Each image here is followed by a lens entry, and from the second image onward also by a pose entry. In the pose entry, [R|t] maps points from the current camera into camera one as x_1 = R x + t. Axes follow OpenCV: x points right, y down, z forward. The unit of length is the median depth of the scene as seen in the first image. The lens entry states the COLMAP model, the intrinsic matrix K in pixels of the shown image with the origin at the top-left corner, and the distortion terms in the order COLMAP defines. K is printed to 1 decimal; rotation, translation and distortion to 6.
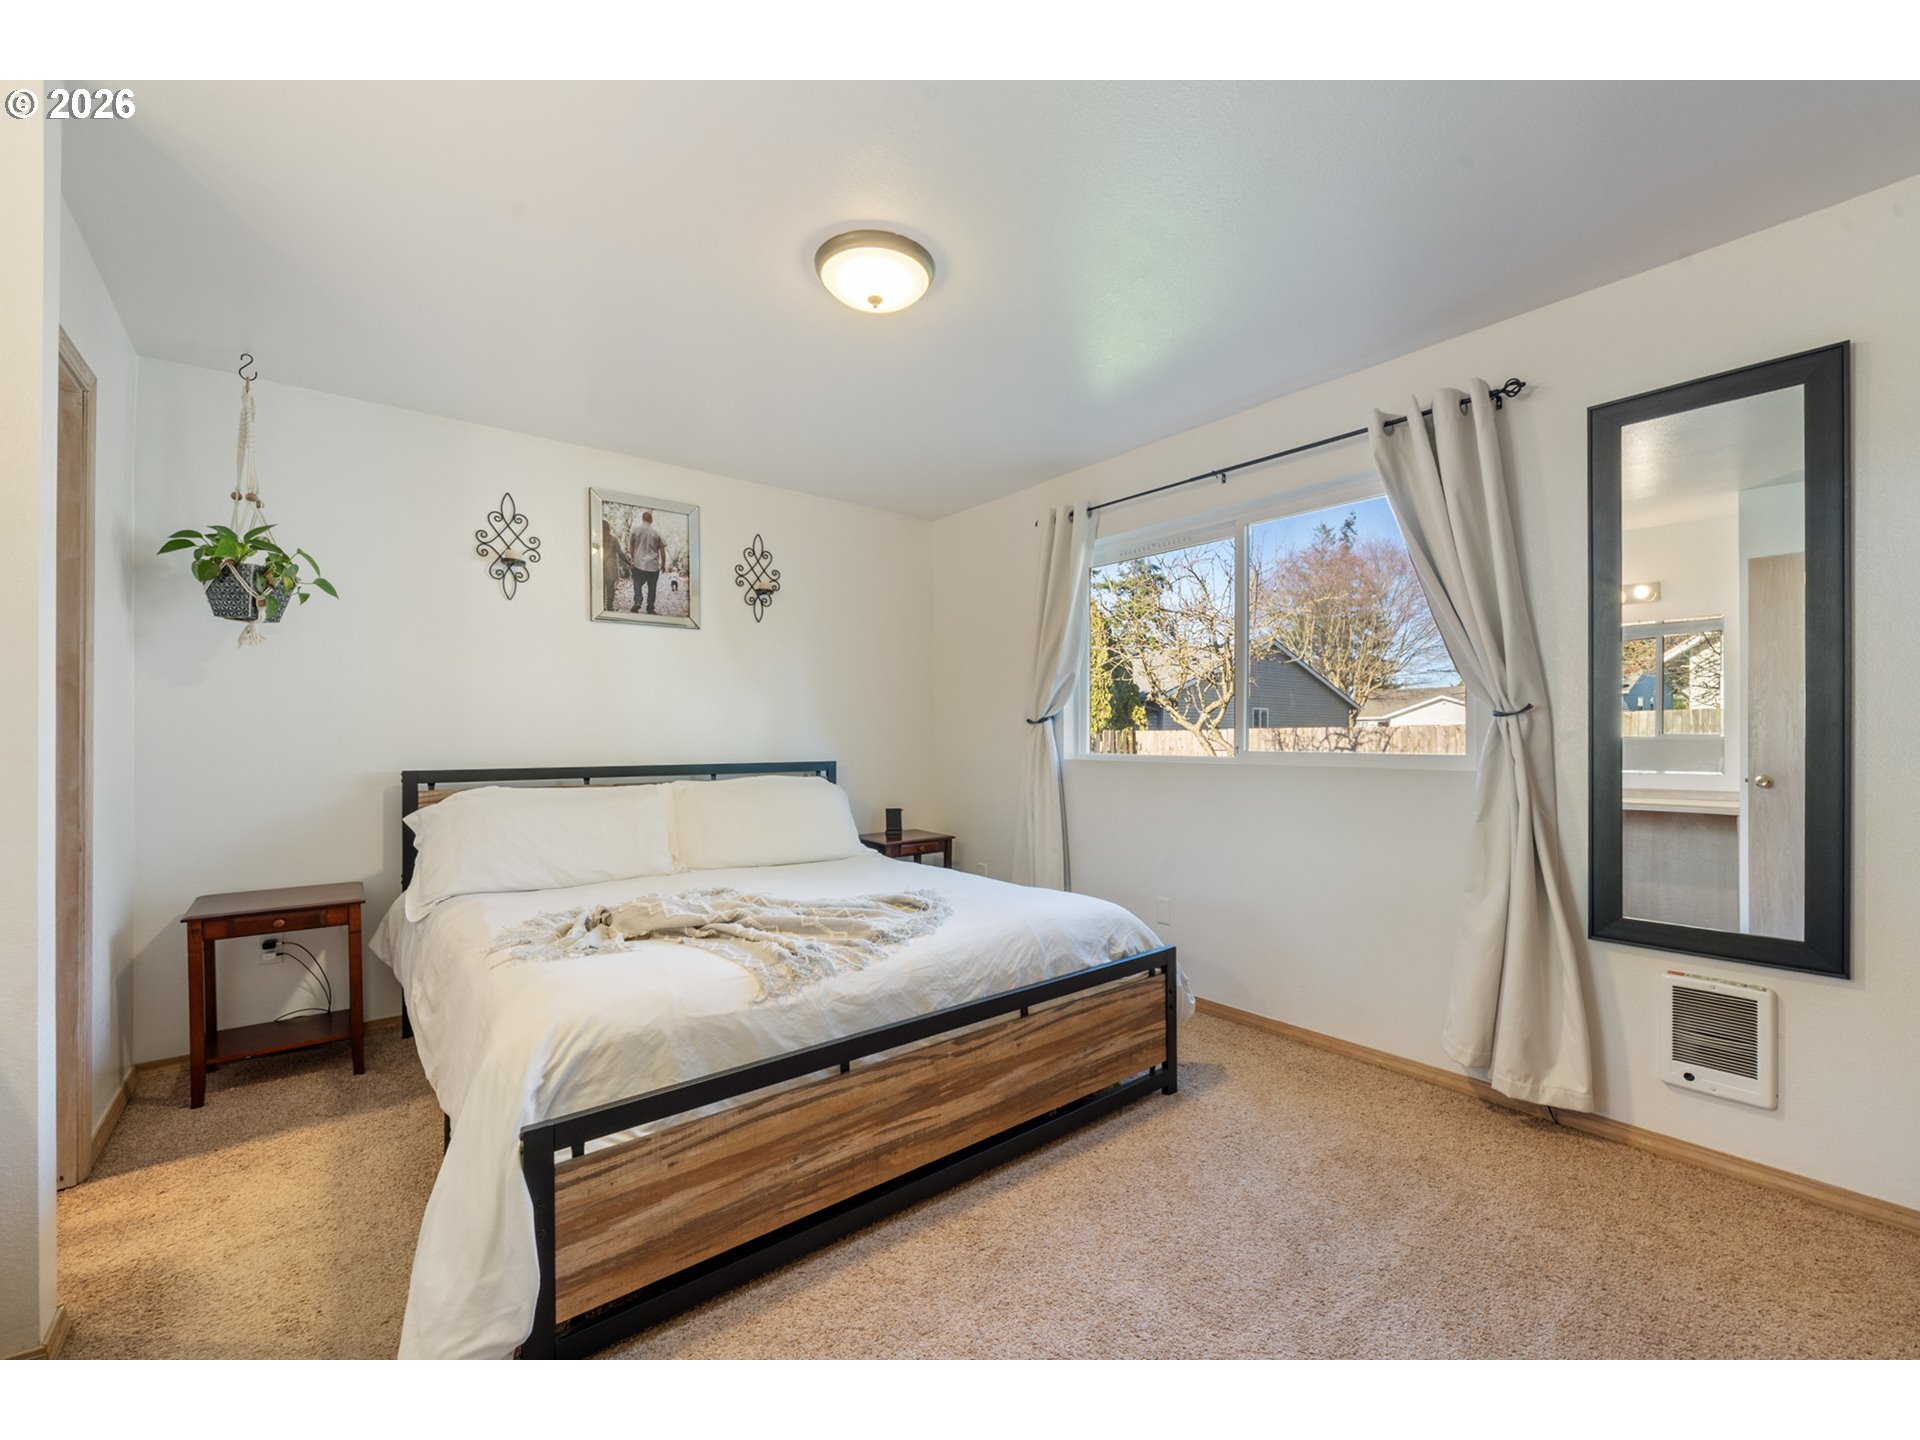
lens RADIAL K [[811.1, 0, 953.9], [0, 811.1, 749.7], [0, 0, 1]] dist [0.000038, -0.000103]
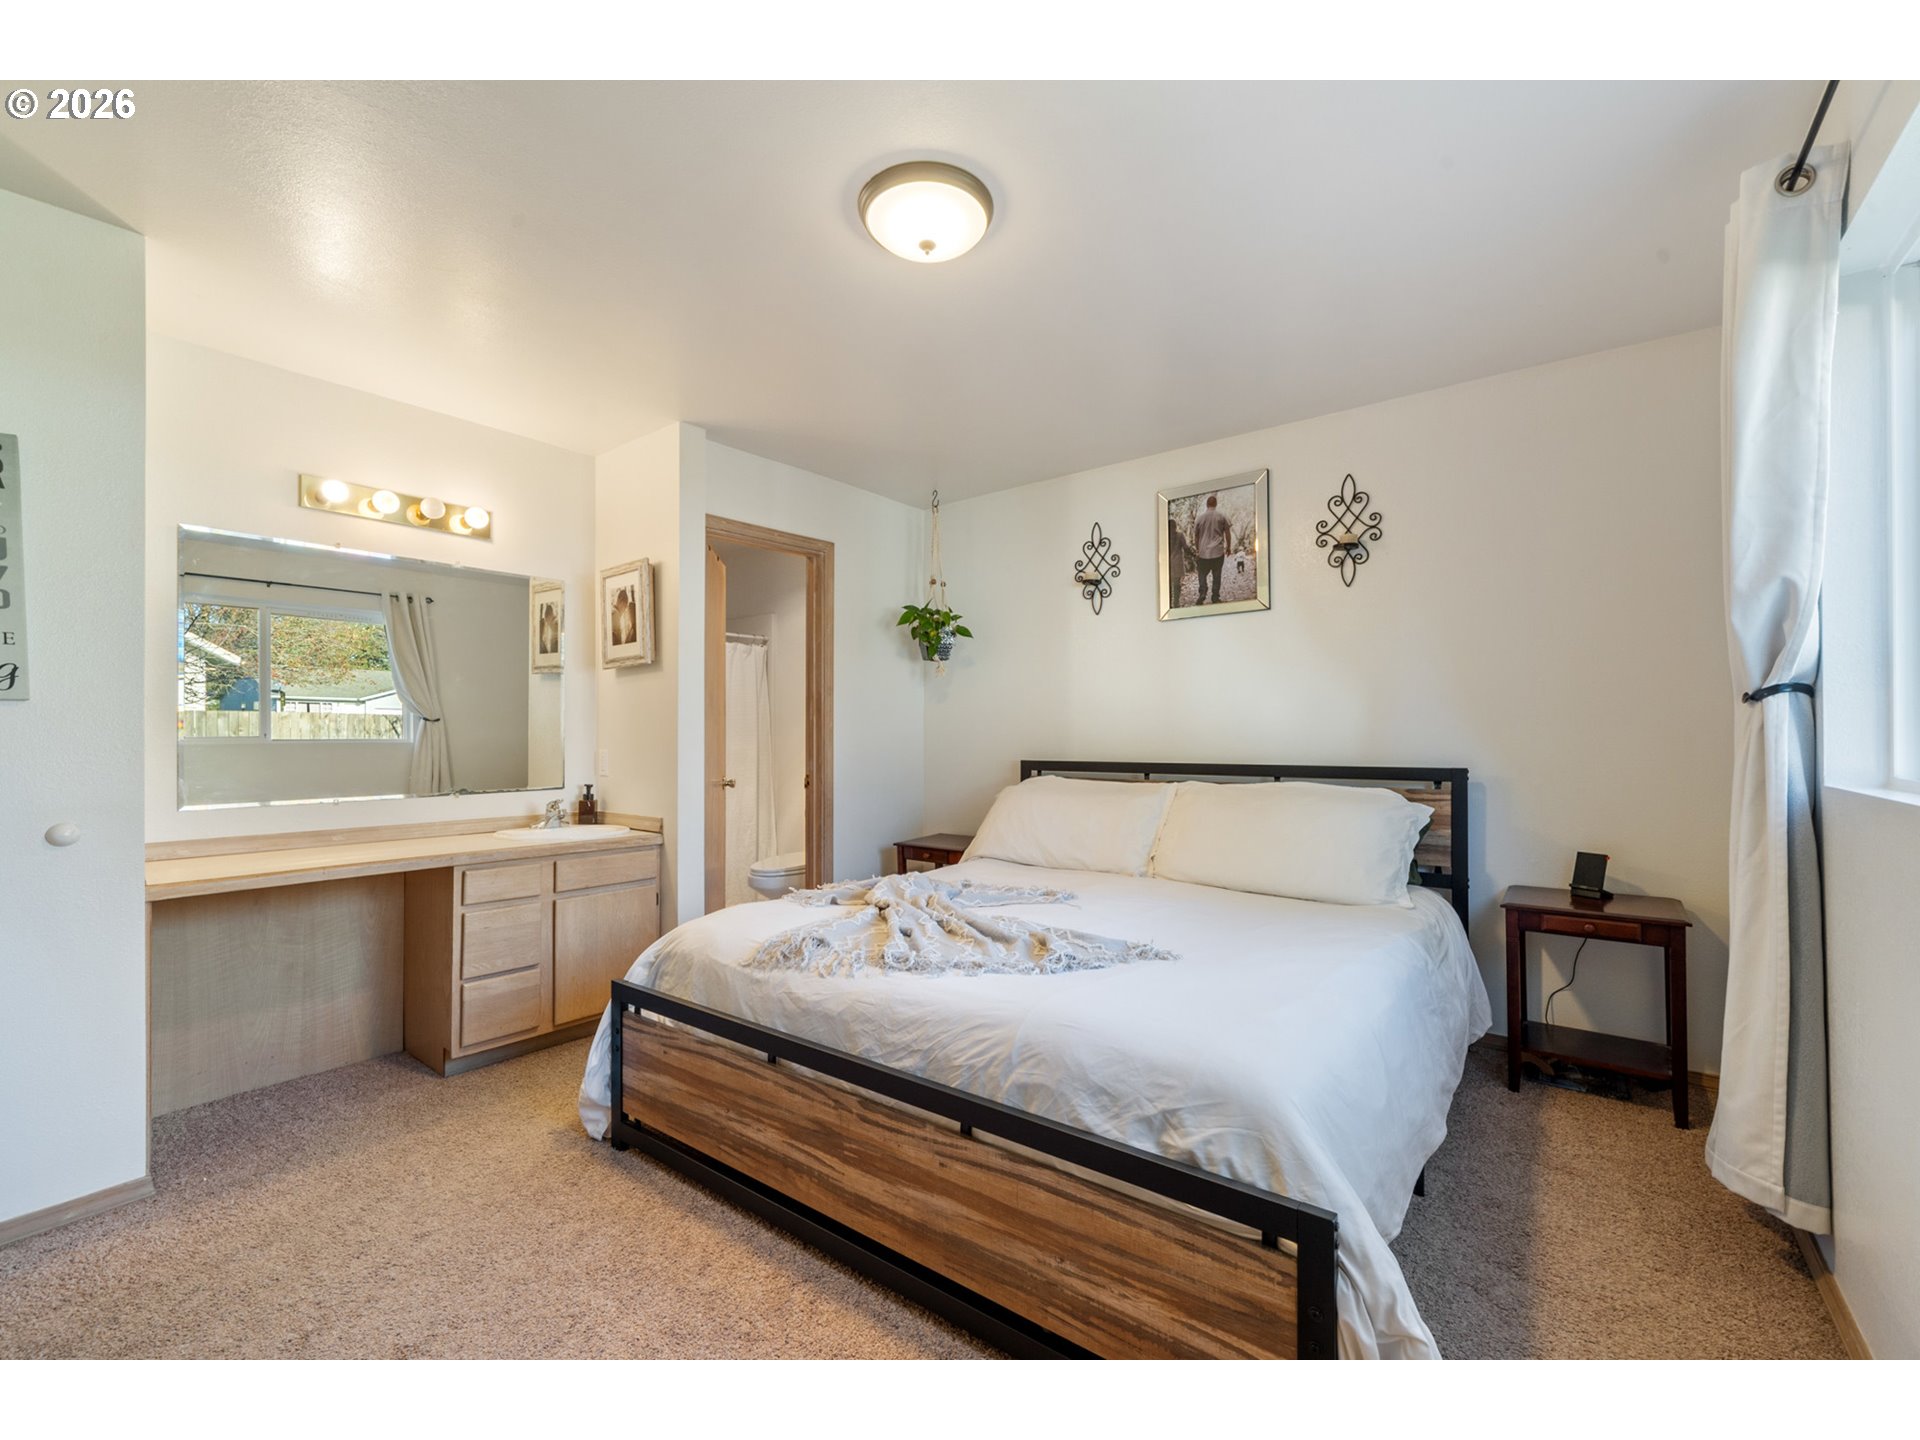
lens RADIAL K [[790.1, 0, 955.9], [0, 790.1, 738.0], [0, 0, 1]] dist [0.002806, 0.000321]
pose [[0.230641, 0.005007, -0.973026, 0.607710], [-0.009086, 0.999954, 0.002992, -0.014698], [0.972996, 0.008151, 0.230676, 0.670957]]
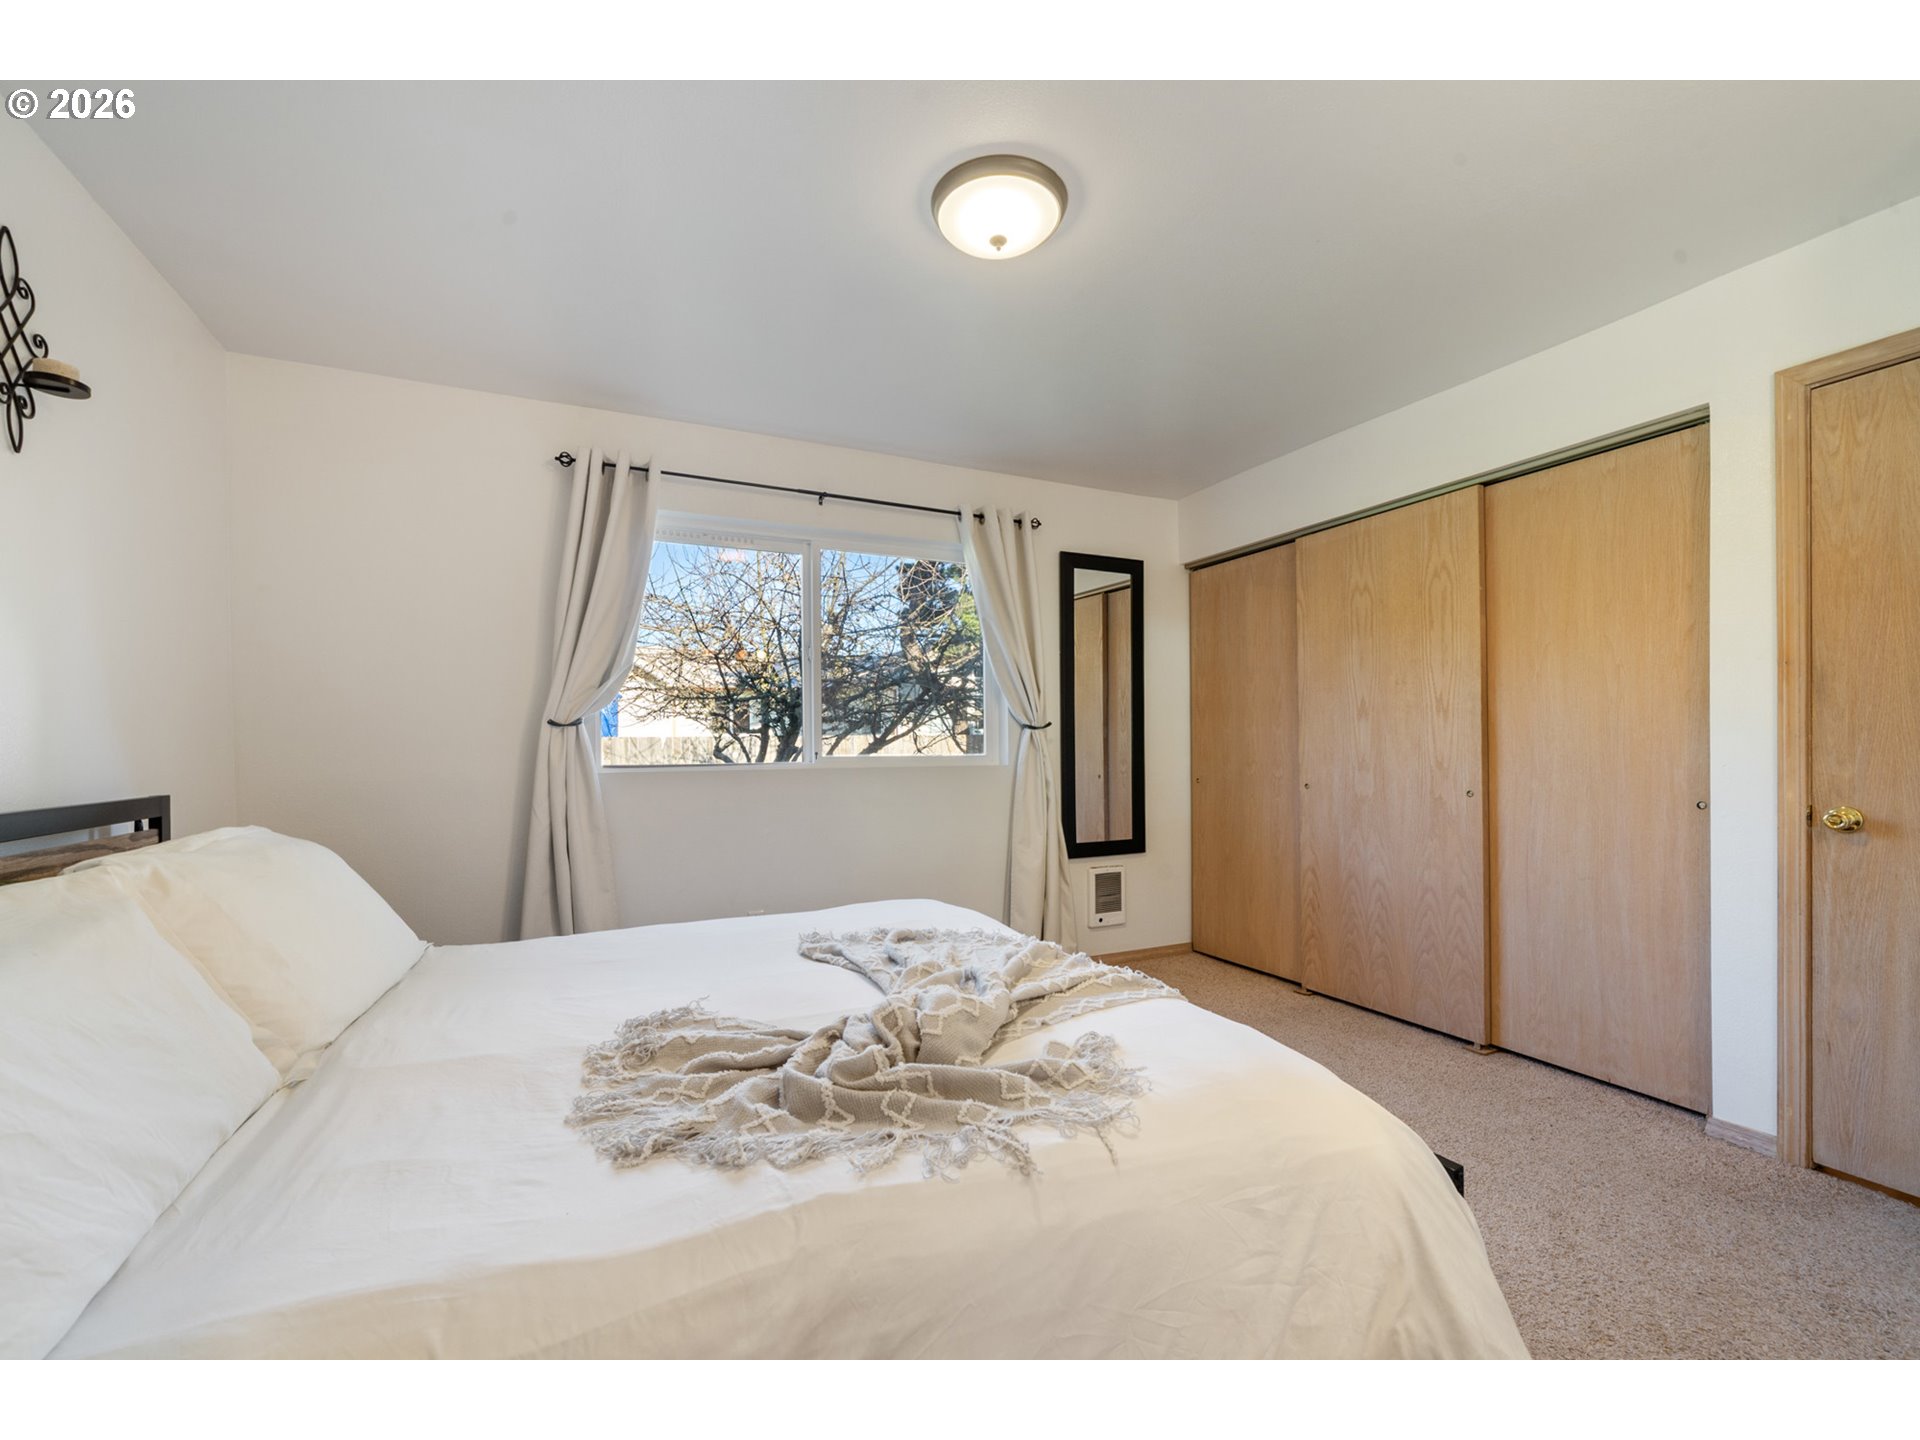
lens RADIAL K [[790.1, 0, 955.9], [0, 790.1, 738.0], [0, 0, 1]] dist [0.002806, 0.000321]
pose [[0.230875, 0.000811, 0.972983, -0.748635], [0.018179, 0.999821, -0.005147, -0.015727], [-0.972814, 0.018876, 0.230819, 0.690407]]
